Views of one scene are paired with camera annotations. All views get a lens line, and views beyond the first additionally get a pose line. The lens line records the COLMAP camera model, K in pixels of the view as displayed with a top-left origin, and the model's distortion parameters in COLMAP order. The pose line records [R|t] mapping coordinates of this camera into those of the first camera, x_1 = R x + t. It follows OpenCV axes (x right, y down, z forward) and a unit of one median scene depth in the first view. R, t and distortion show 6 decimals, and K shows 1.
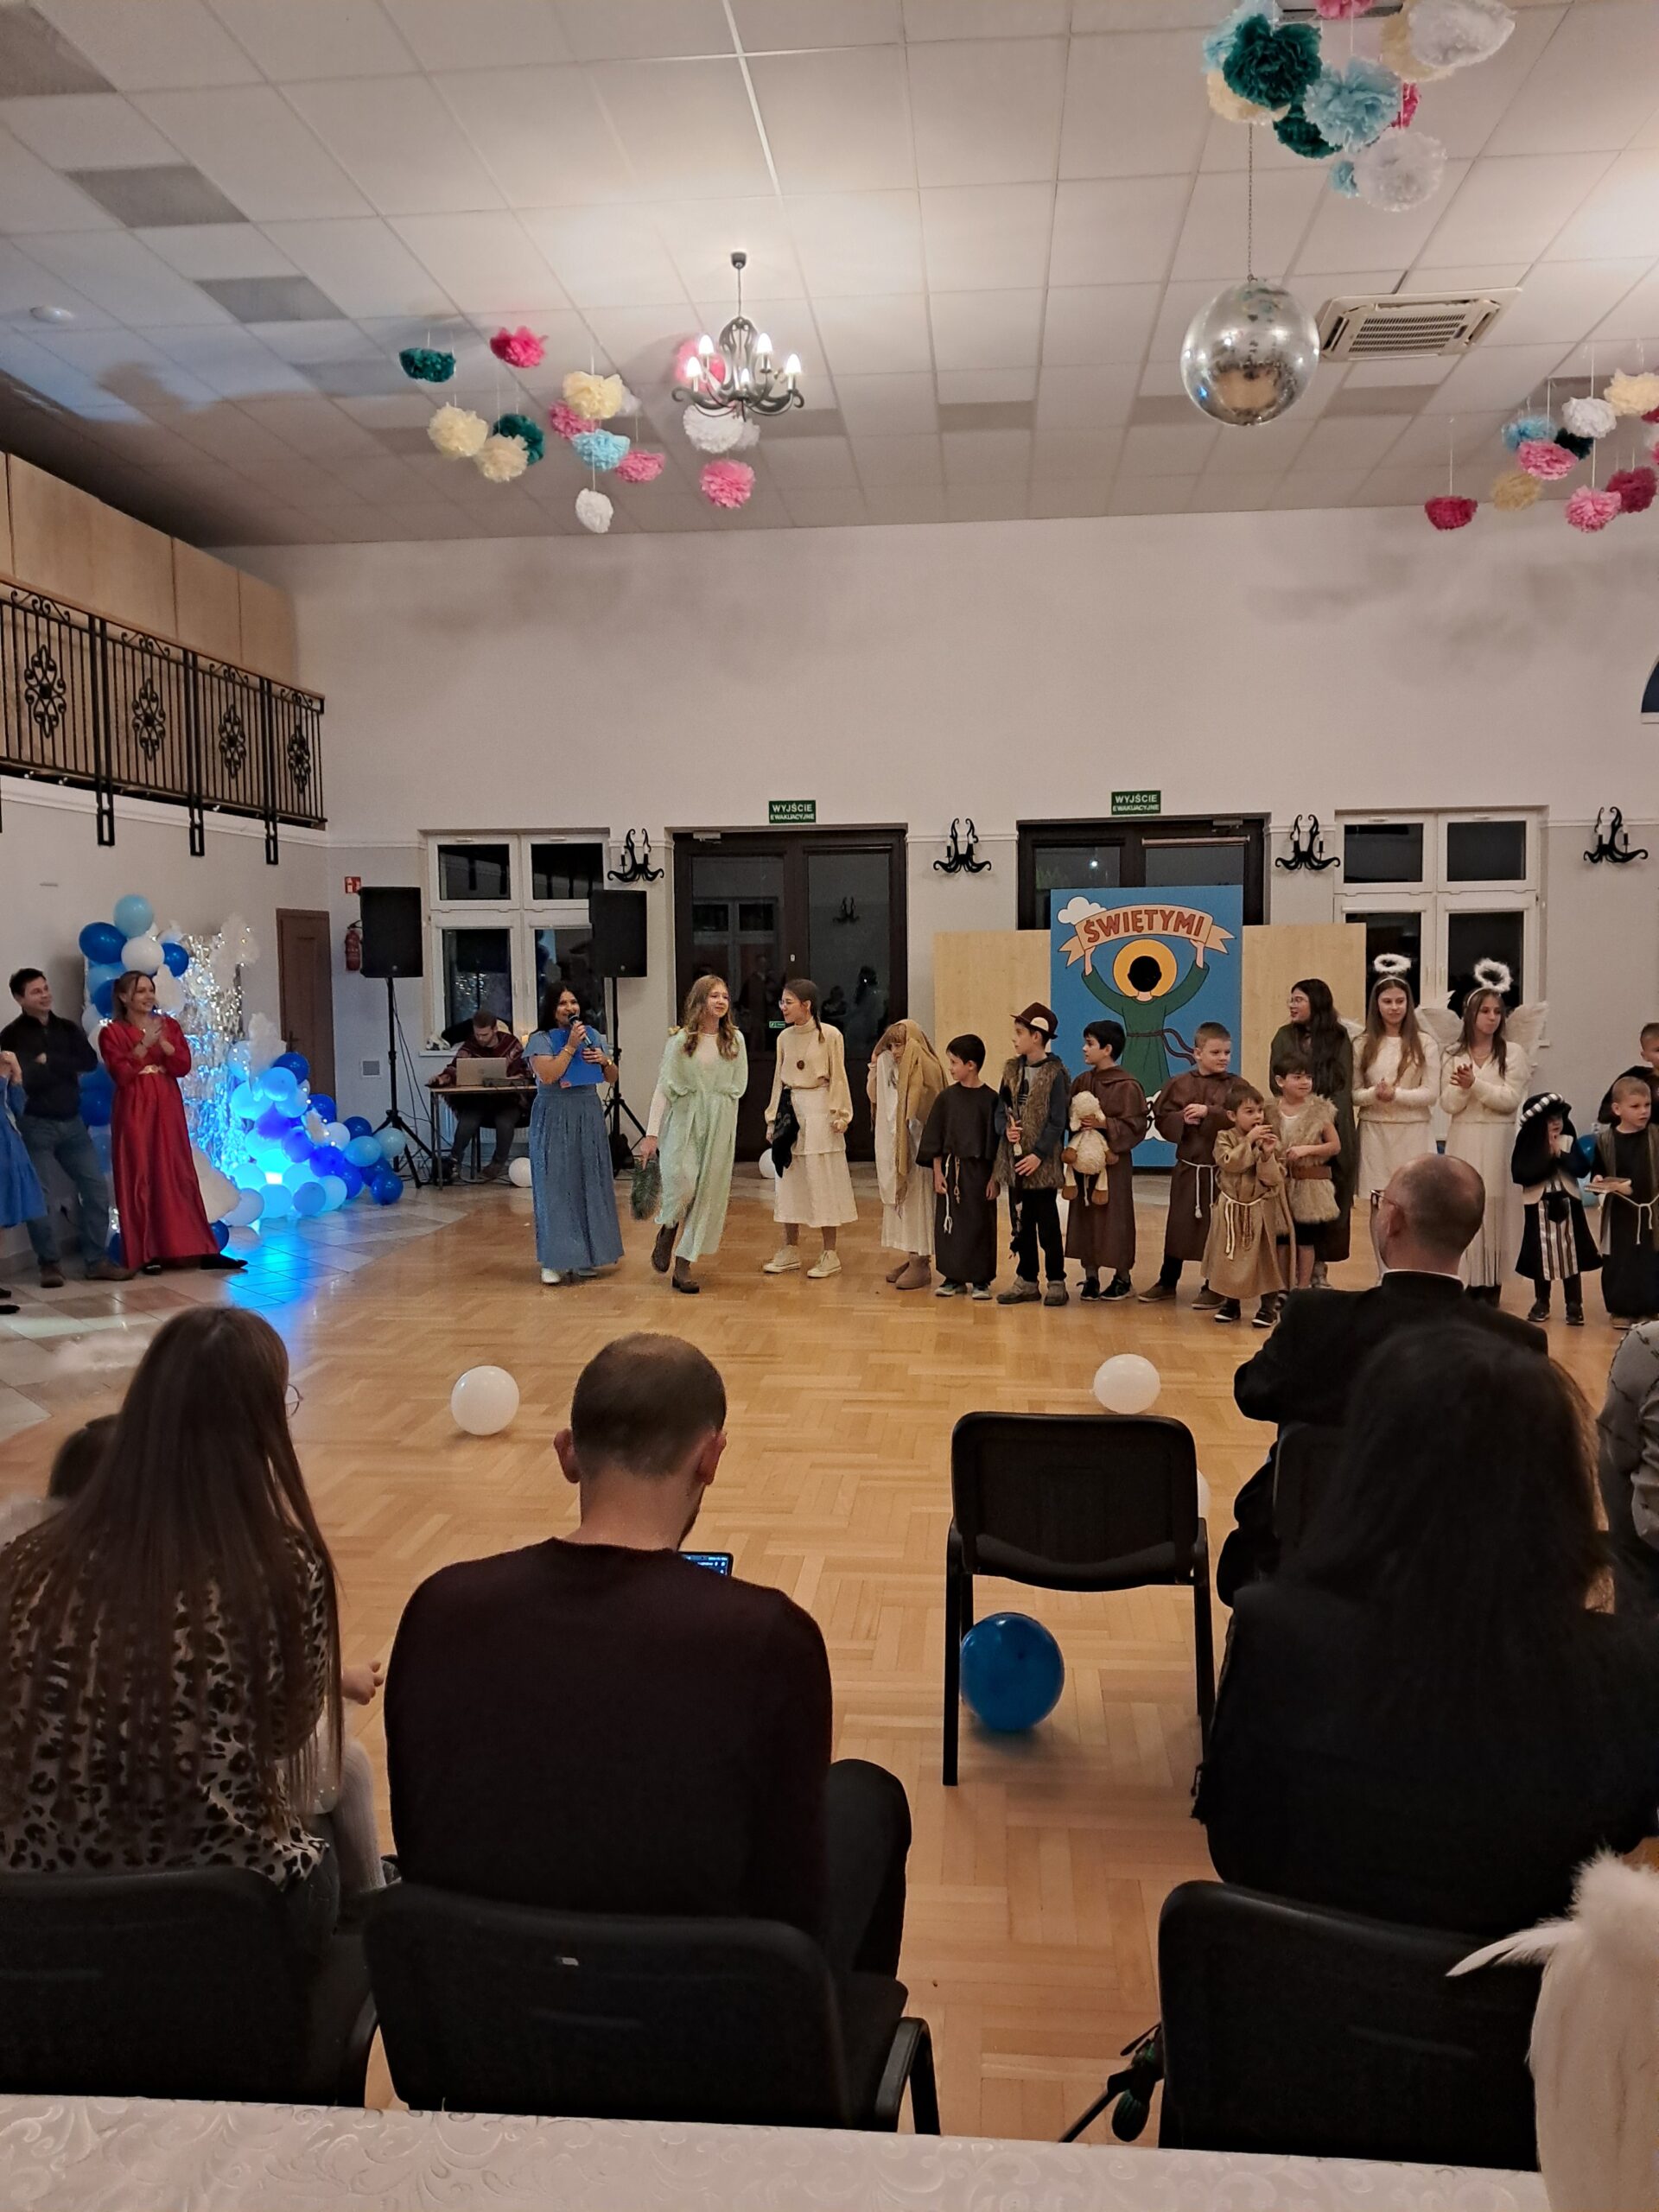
lens RADIAL K [[1745.8, 0, 829.5], [0, 1745.8, 1106.0], [0, 0, 1]] dist [-0.003275, -0.003334]
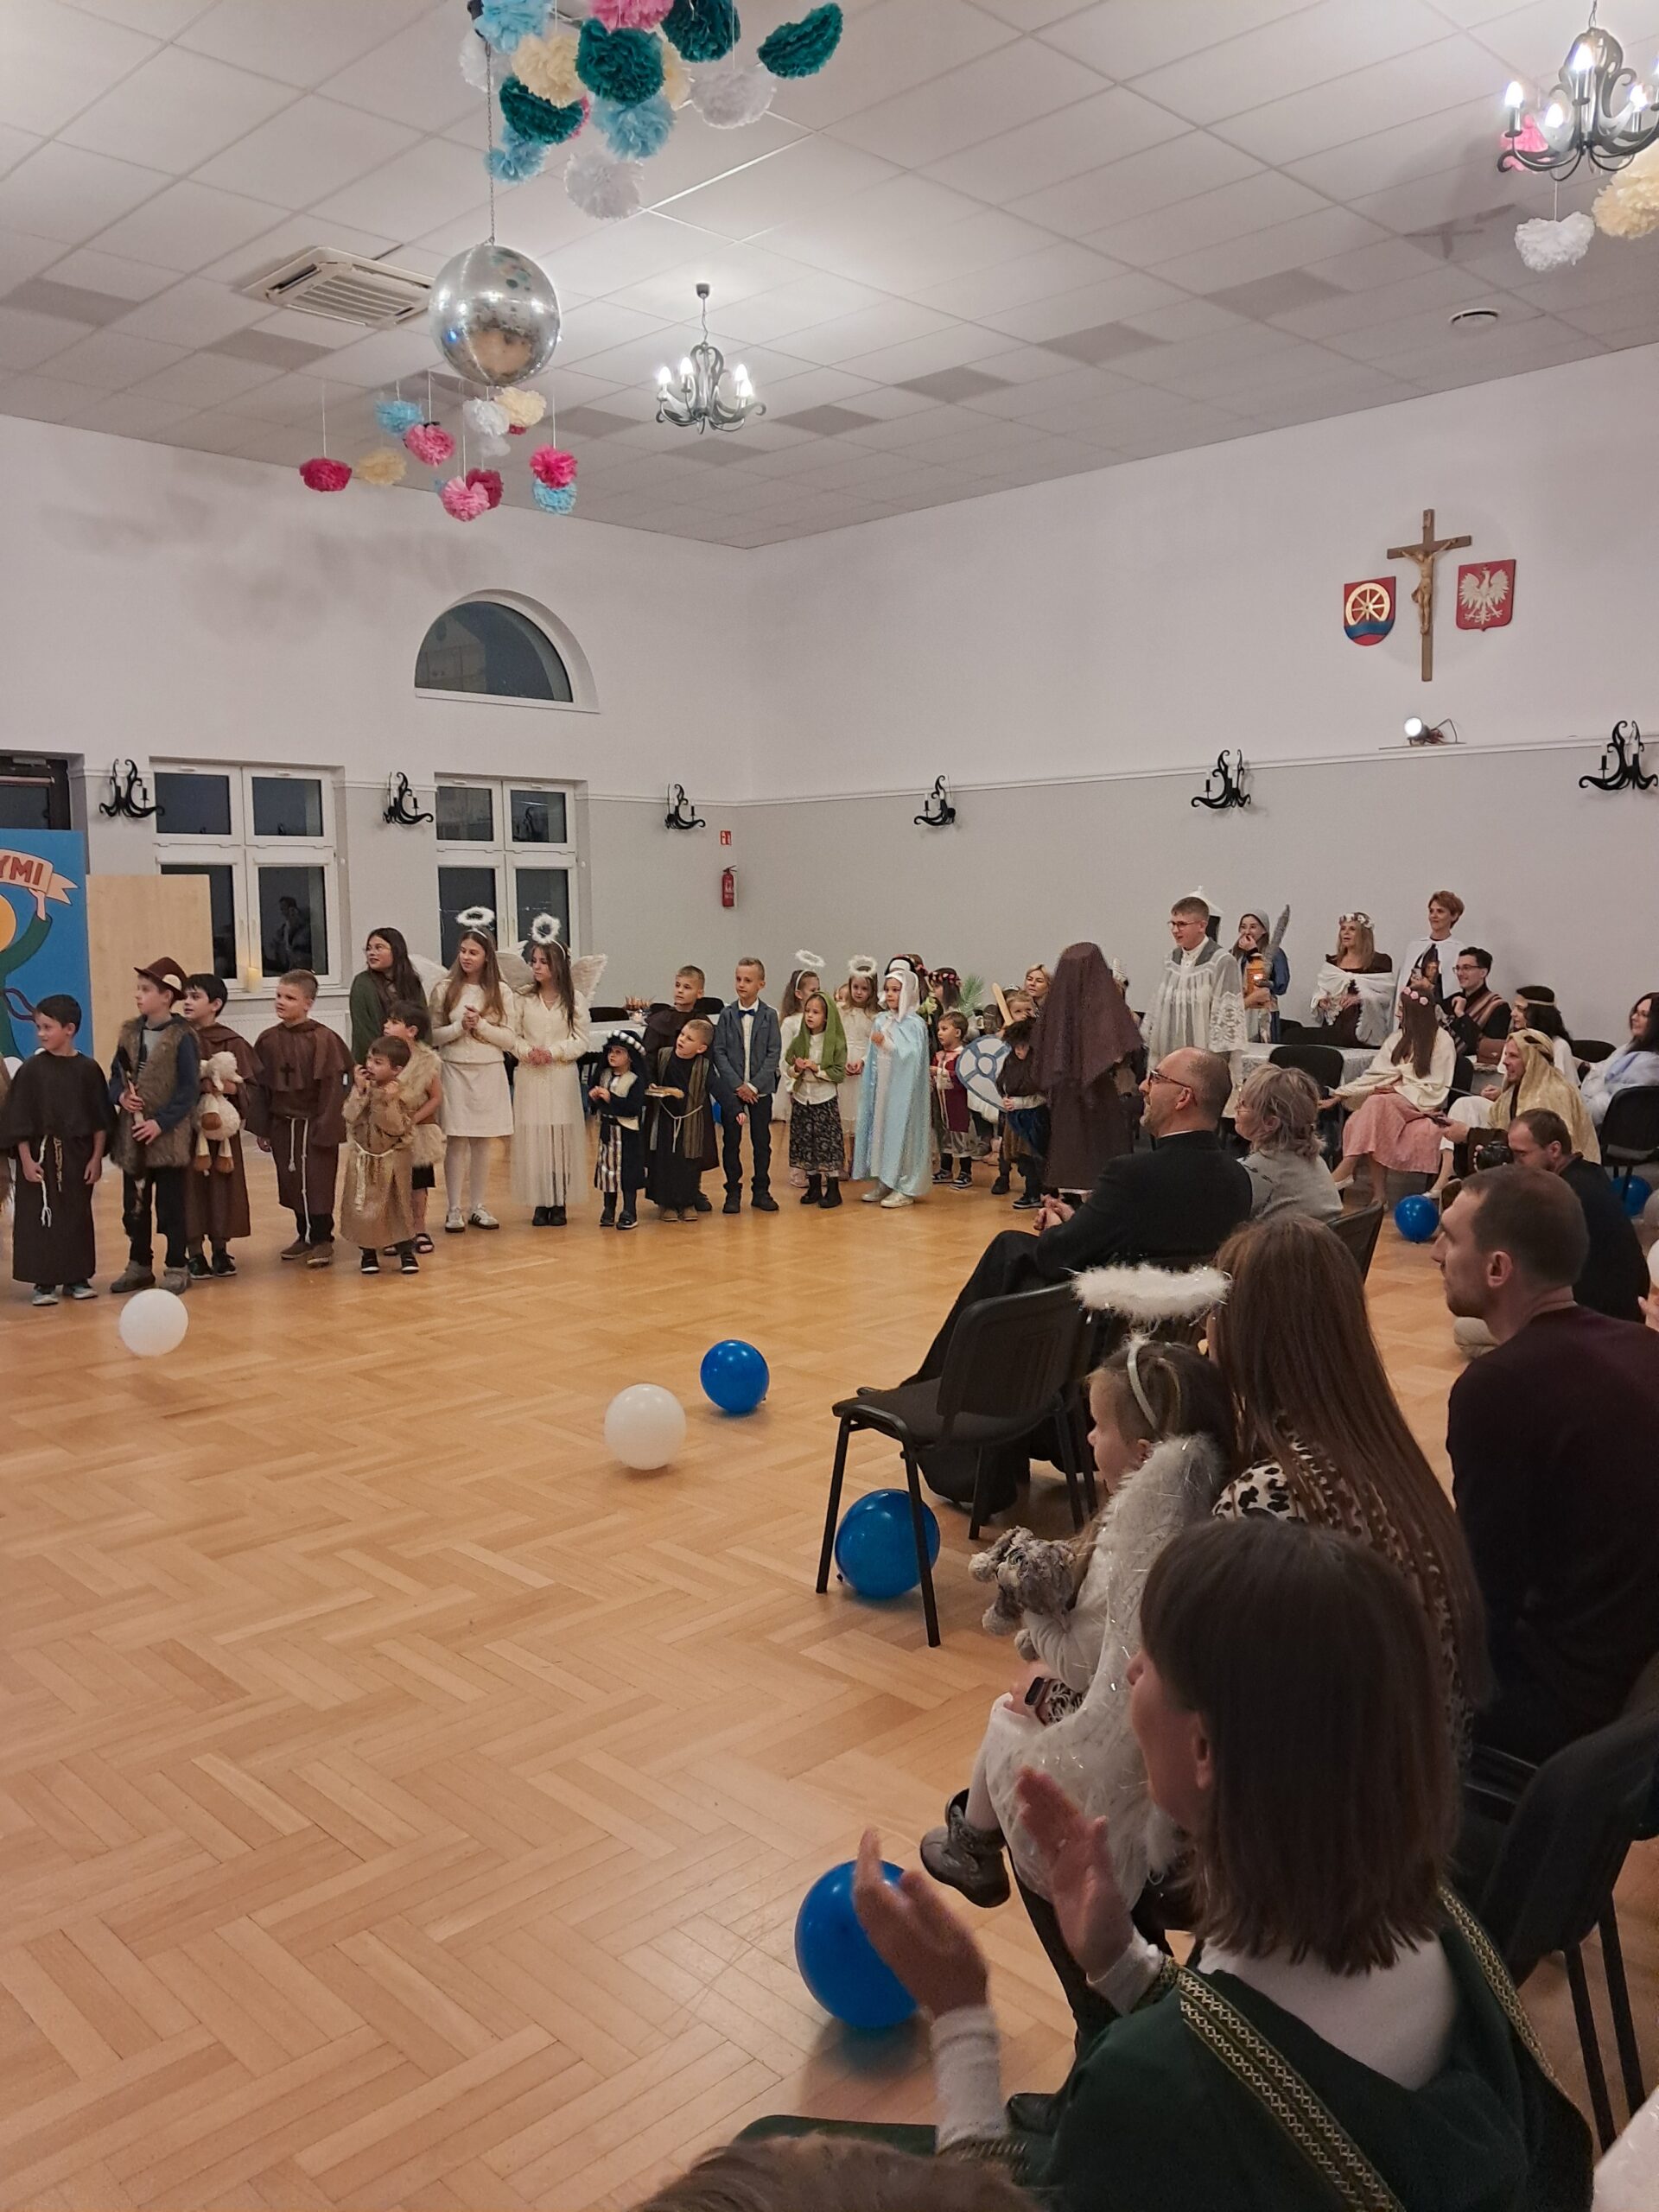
lens RADIAL K [[1745.8, 0, 829.5], [0, 1745.8, 1106.0], [0, 0, 1]] dist [-0.003275, -0.003334]
pose [[0.643612, -0.078921, 0.761272, -0.224473], [0.058677, 0.996830, 0.053734, -0.007380], [-0.763099, 0.010085, 0.646203, 0.099401]]
